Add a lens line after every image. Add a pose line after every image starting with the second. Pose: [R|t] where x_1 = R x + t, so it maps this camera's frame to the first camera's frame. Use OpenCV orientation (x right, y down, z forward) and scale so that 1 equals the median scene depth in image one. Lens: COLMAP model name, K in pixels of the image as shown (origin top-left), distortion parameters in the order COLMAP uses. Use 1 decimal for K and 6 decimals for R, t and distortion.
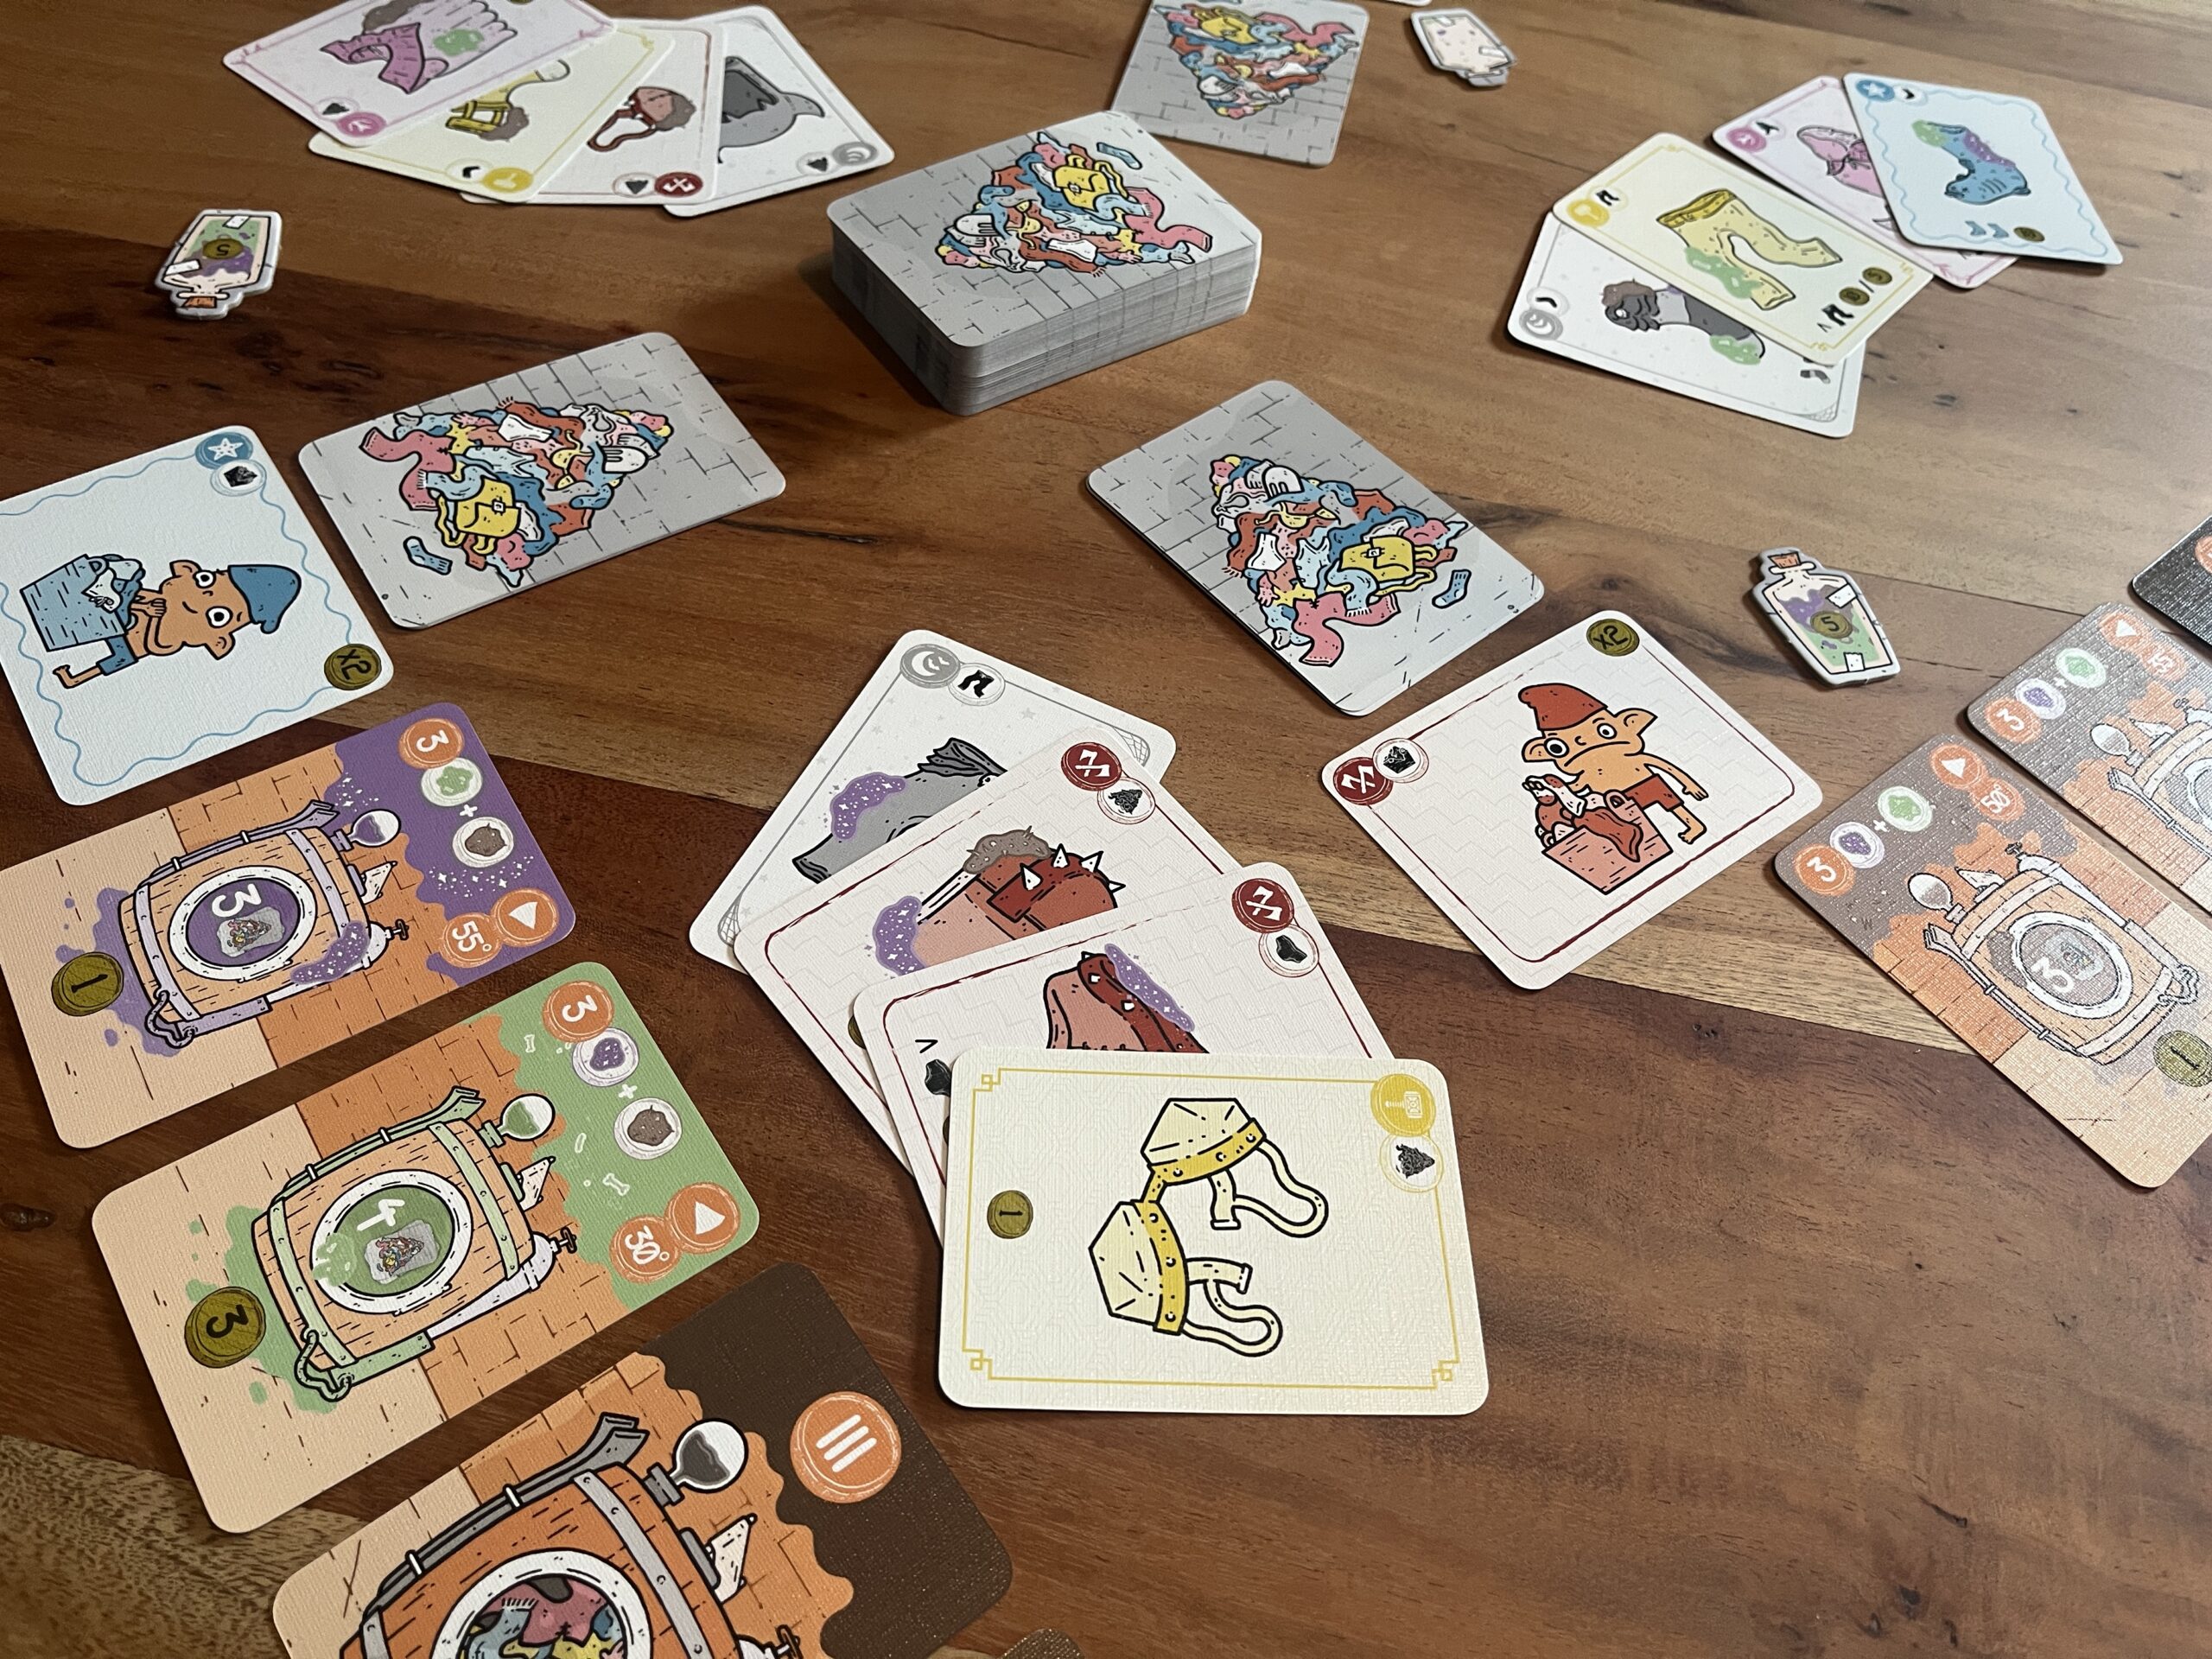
lens RADIAL K [[1702.5, 0, 1107.7], [0, 1702.5, 831.1], [0, 0, 1]] dist [0.046810, -0.077631]
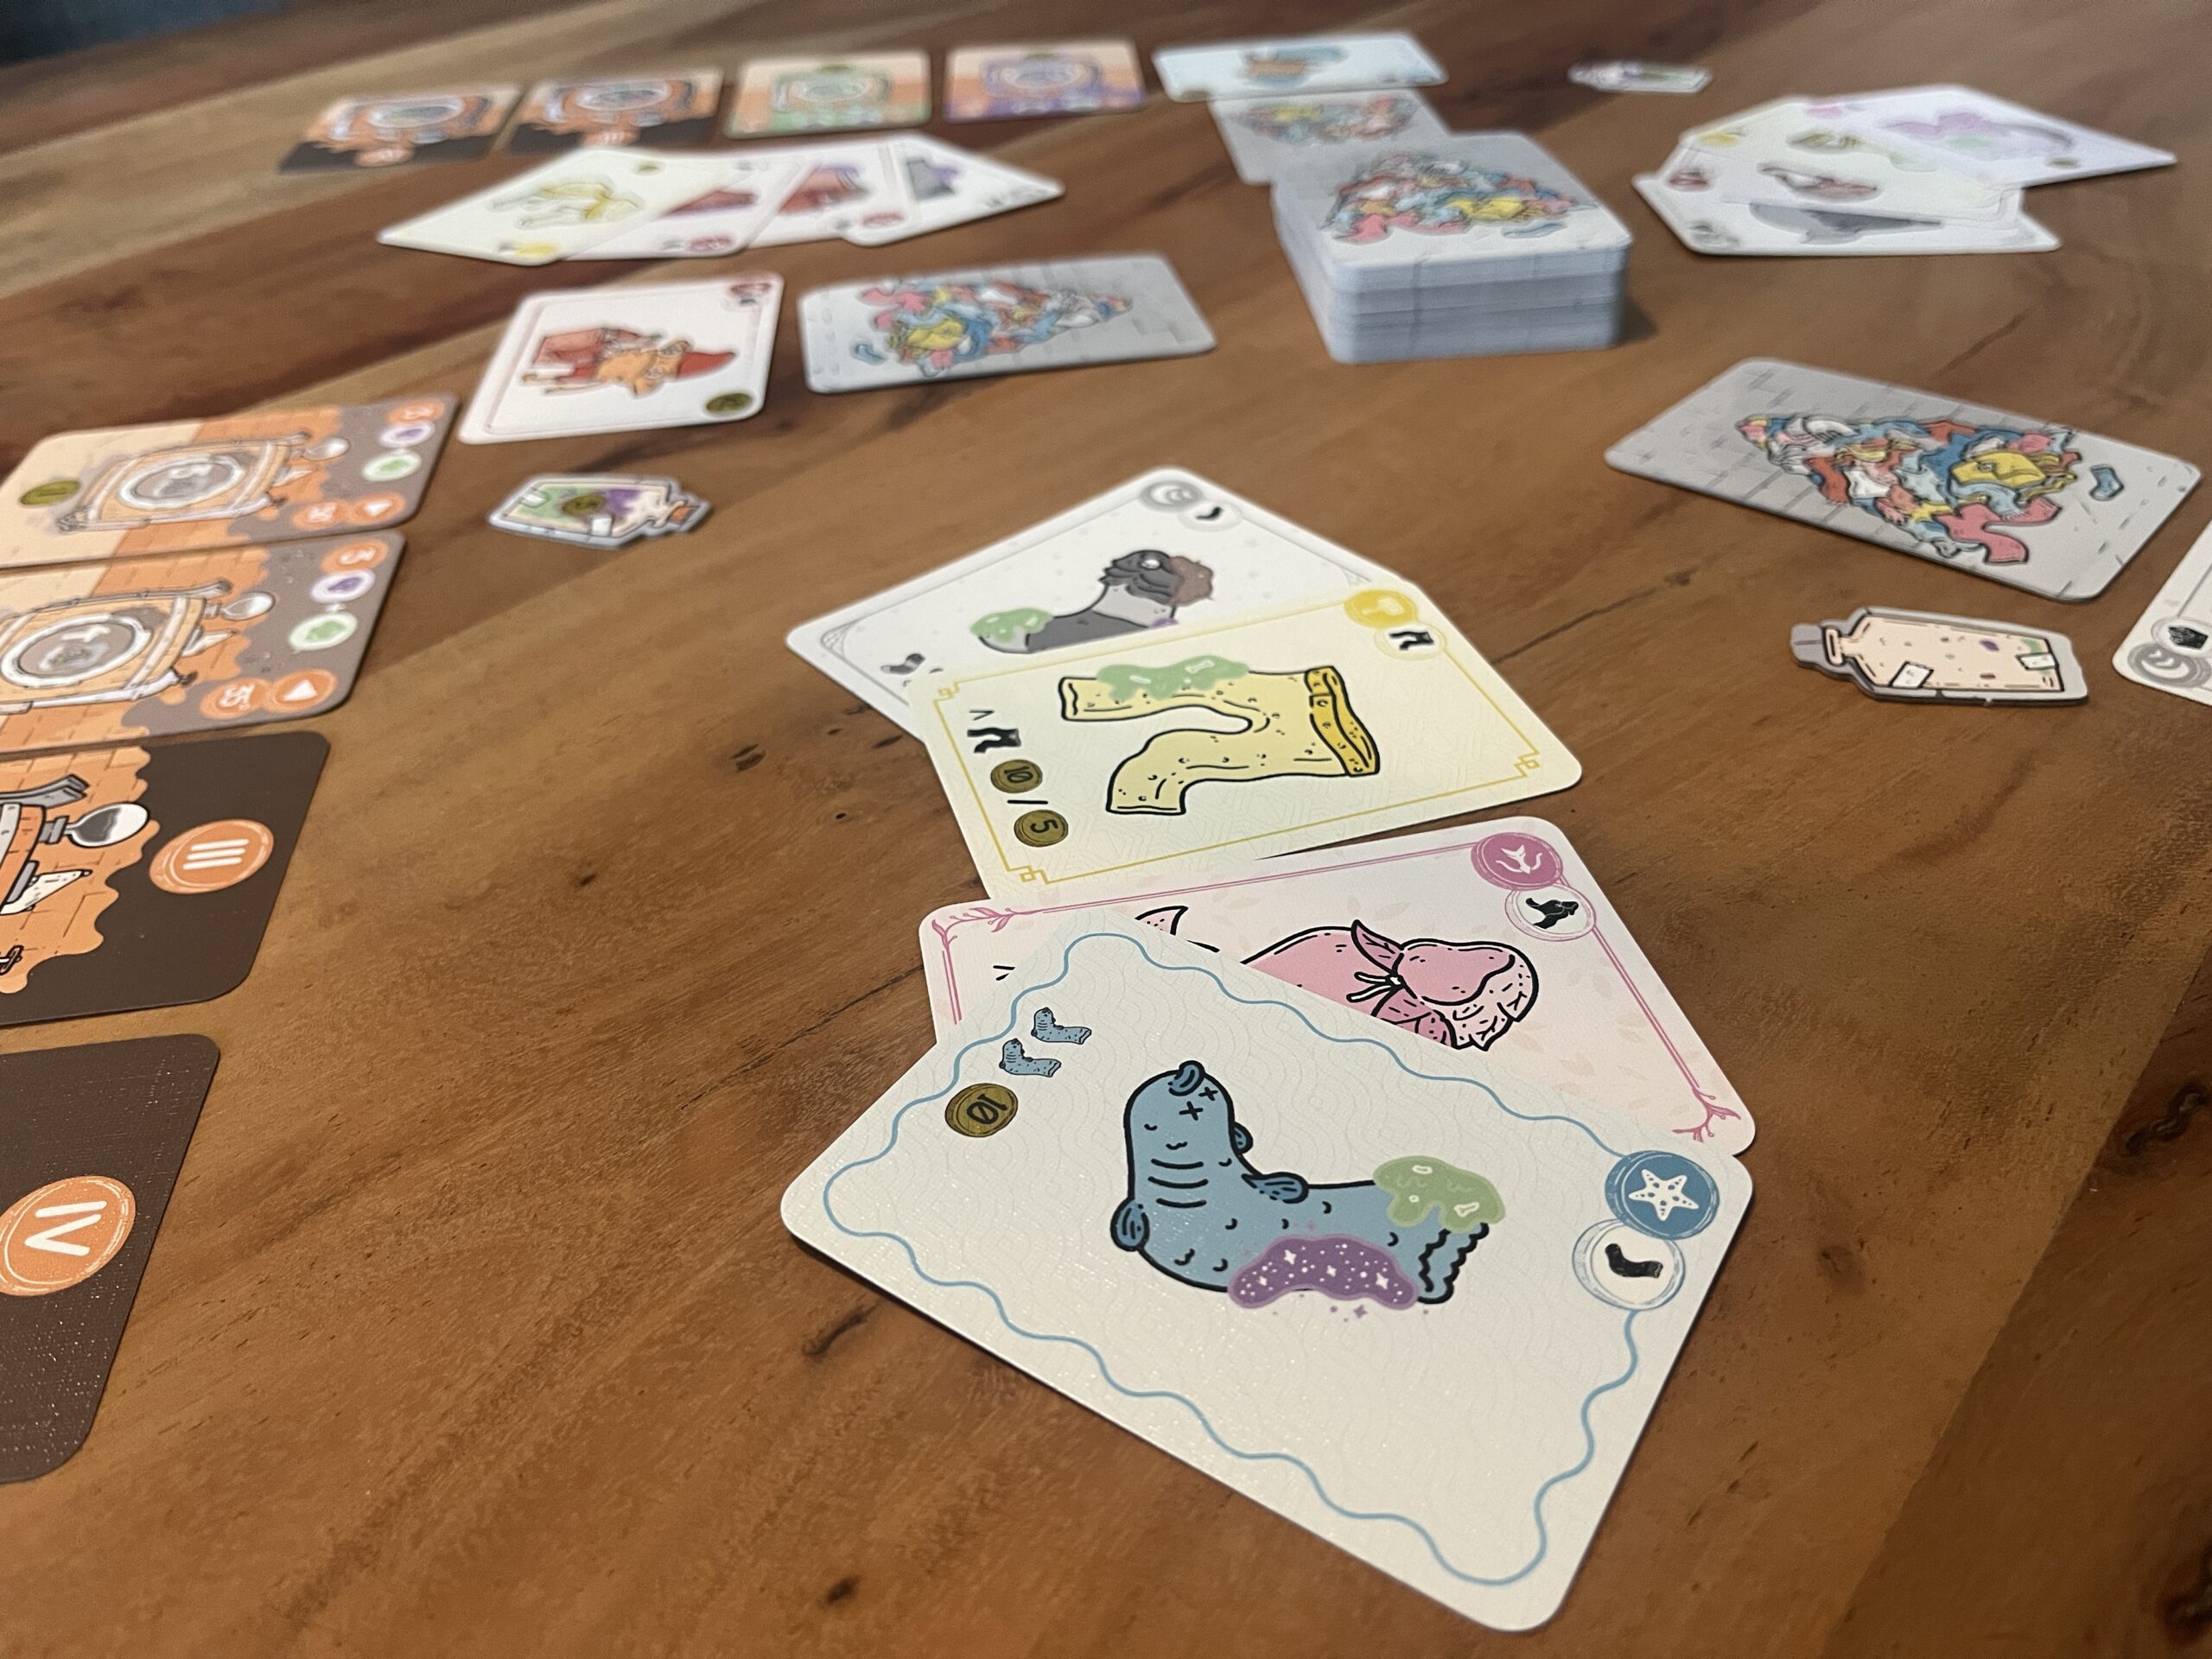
lens RADIAL K [[1702.5, 0, 1107.7], [0, 1702.5, 831.1], [0, 0, 1]] dist [0.046810, -0.077631]
pose [[-0.503361, 0.476526, -0.720799, 0.990132], [-0.693228, 0.275260, 0.666083, -0.832128], [0.515813, 0.834958, 0.191786, 1.109128]]
